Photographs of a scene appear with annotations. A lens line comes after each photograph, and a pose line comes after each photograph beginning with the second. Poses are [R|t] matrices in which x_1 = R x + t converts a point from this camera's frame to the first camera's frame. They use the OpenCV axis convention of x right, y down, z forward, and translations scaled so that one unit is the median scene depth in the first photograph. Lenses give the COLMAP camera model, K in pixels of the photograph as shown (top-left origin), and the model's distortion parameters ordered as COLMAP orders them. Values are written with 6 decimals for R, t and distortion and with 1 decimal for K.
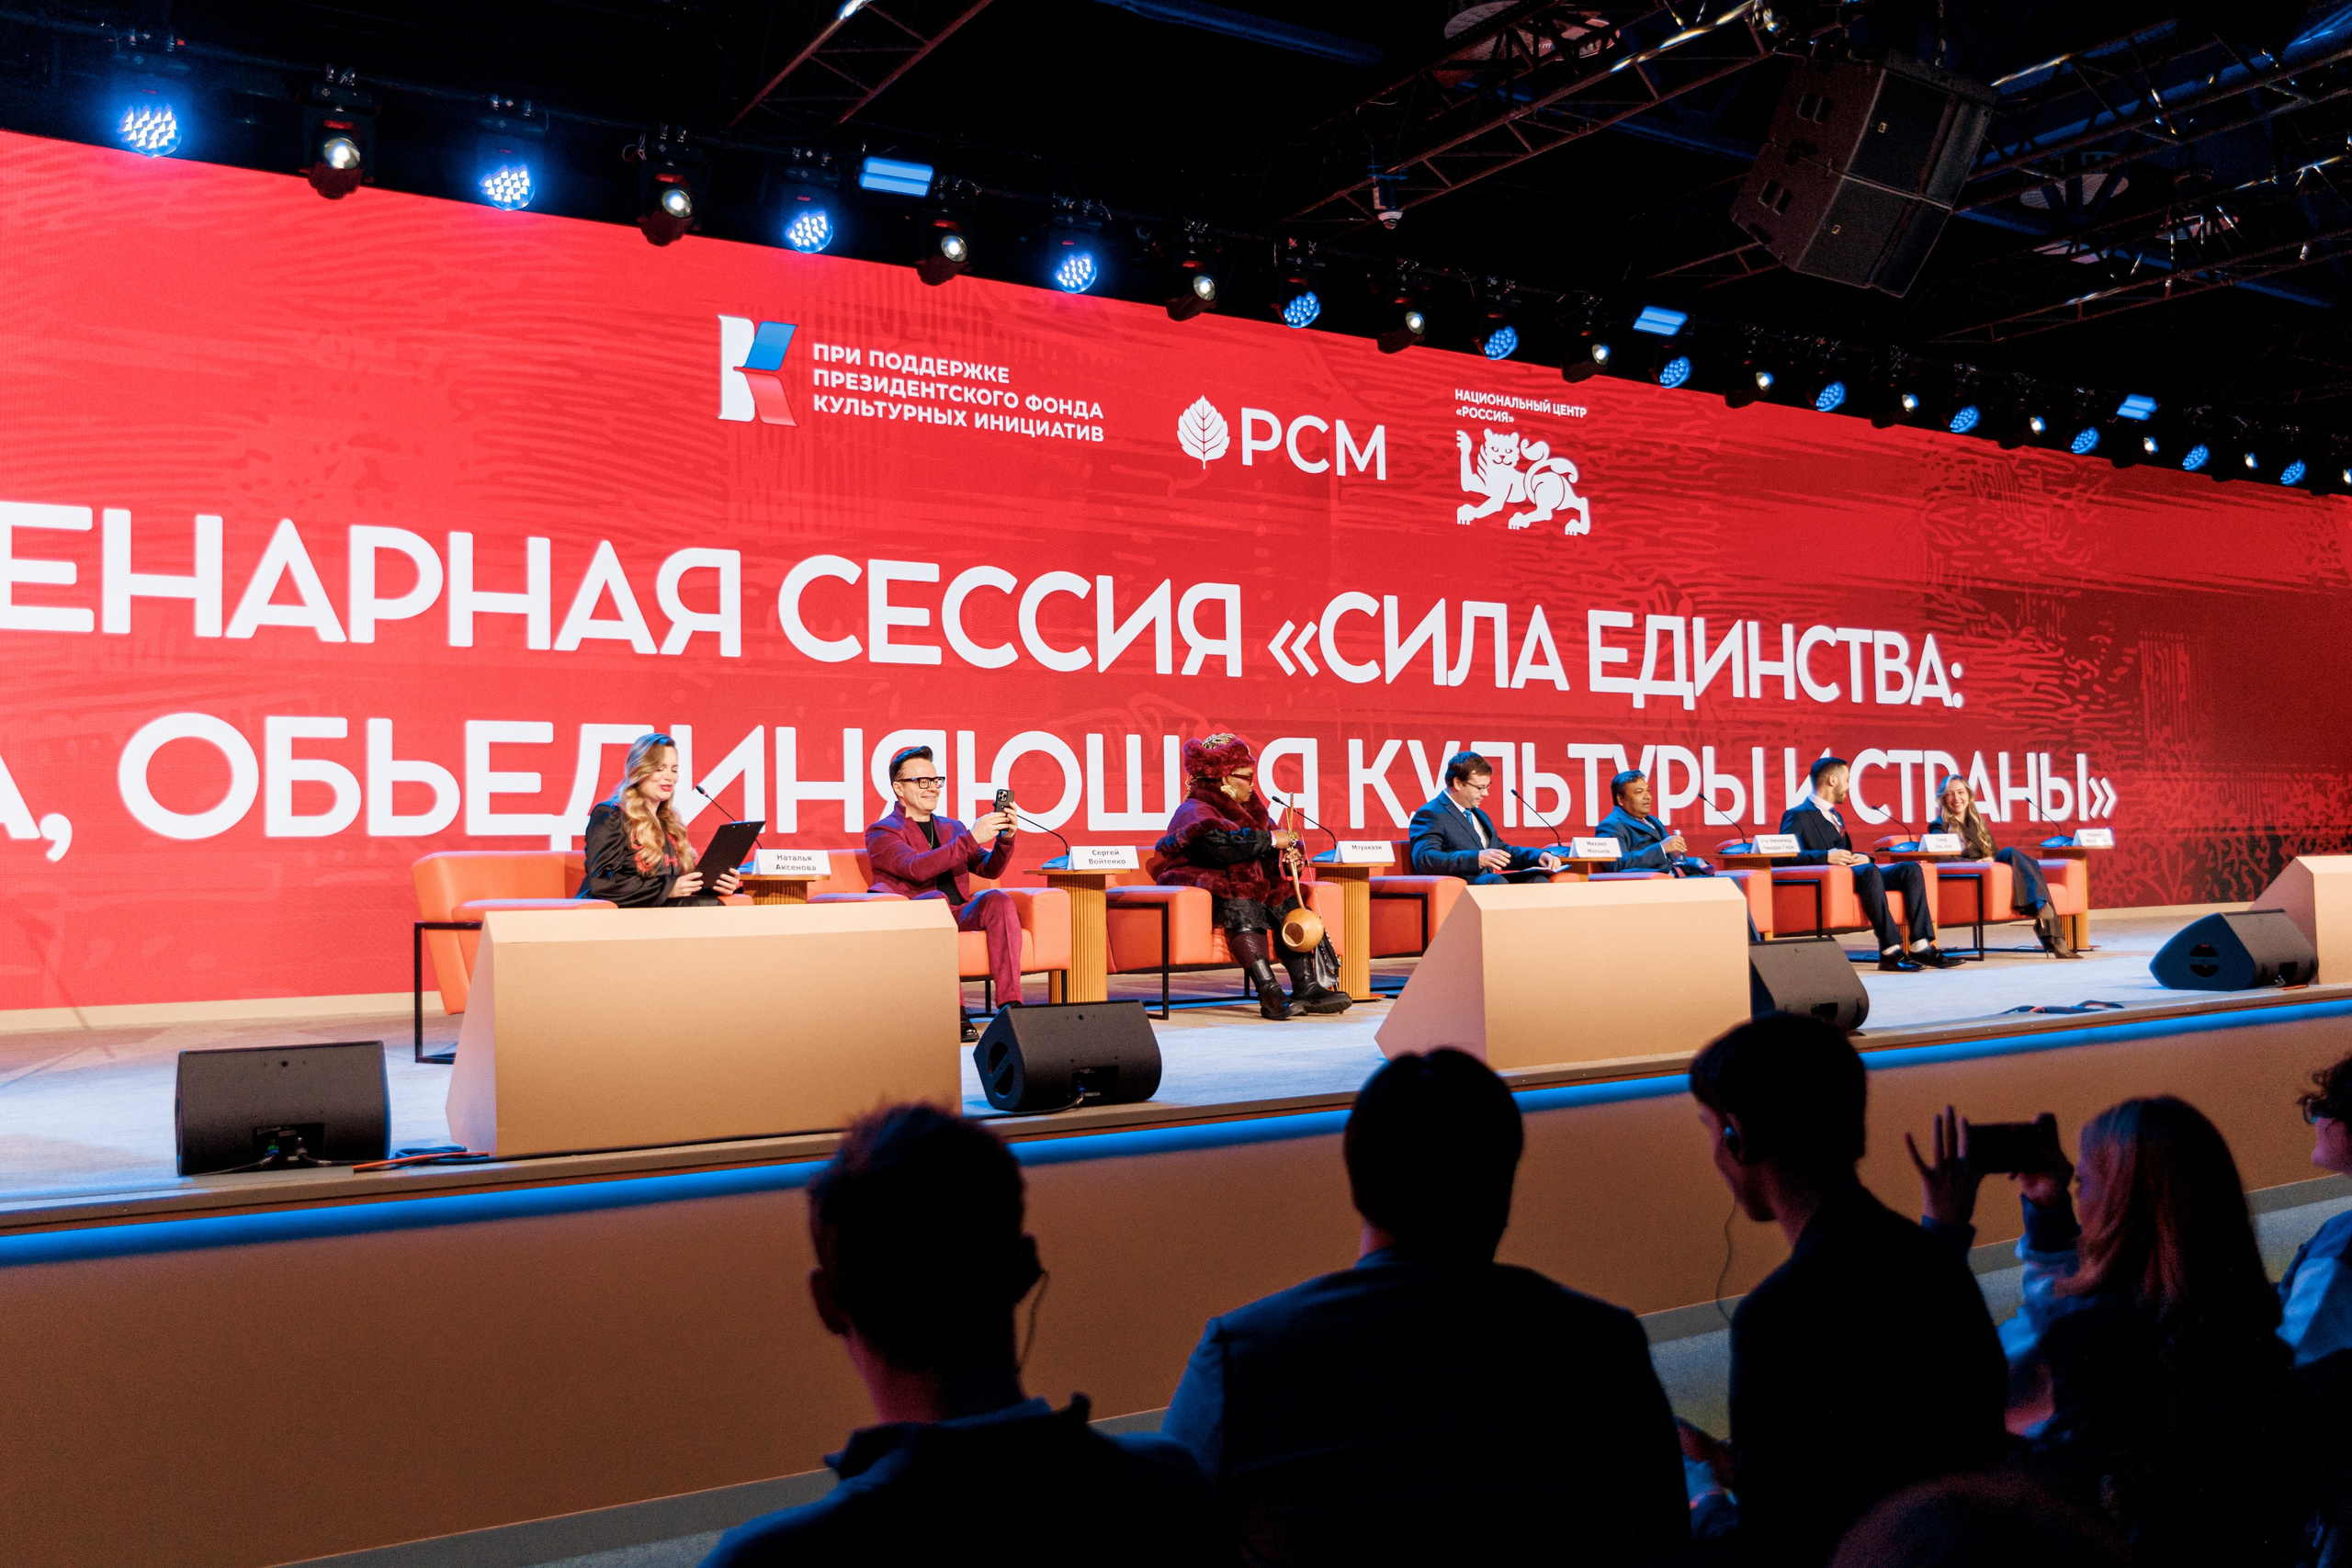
lens RADIAL K [[1983.4, 0, 1177.6], [0, 1983.4, 795.8], [0, 0, 1]] dist [-0.059761, 0.027091]
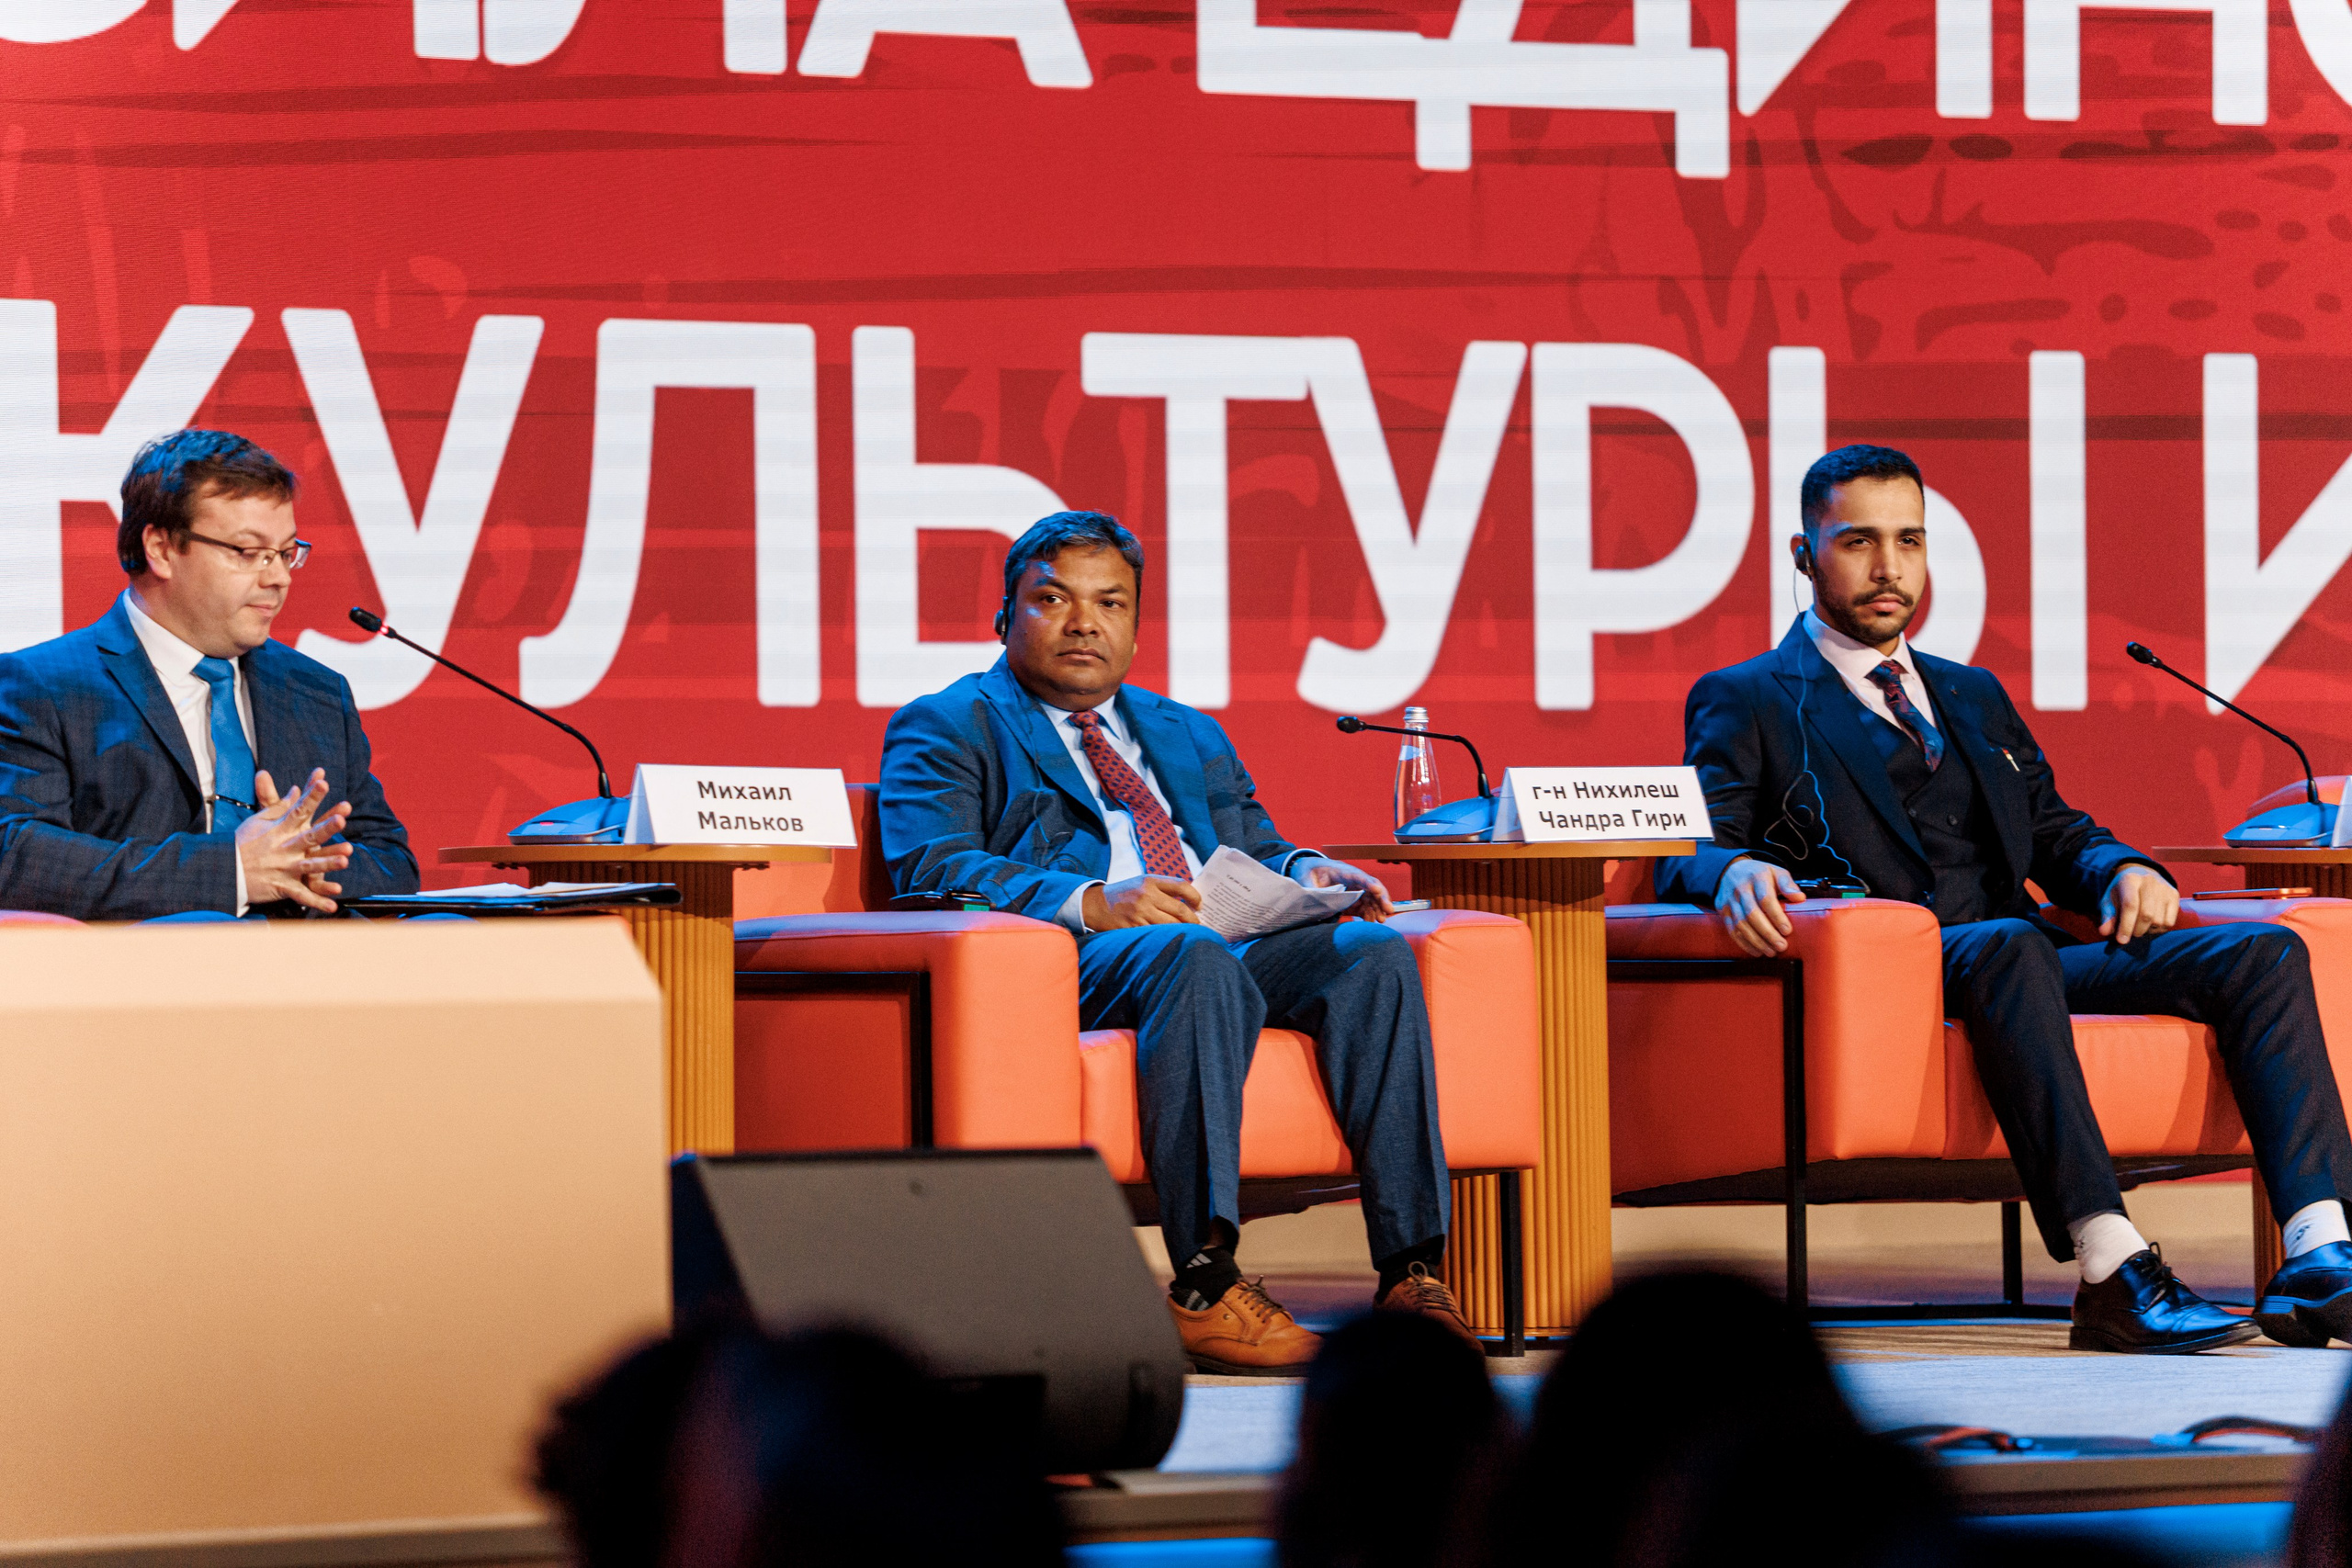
lens RADIAL K [[13602.8, 0, 1198.9], [0, 13602.8, 769.2], [0, 0, 1]] dist [2.092419, 0.000000]
pose [[0.998177, 0.012196, 0.059115, 0.117702], [-0.013269, 0.999754, 0.017792, -0.004763], [-0.058883, -0.018544, 0.998093, -0.505778]]
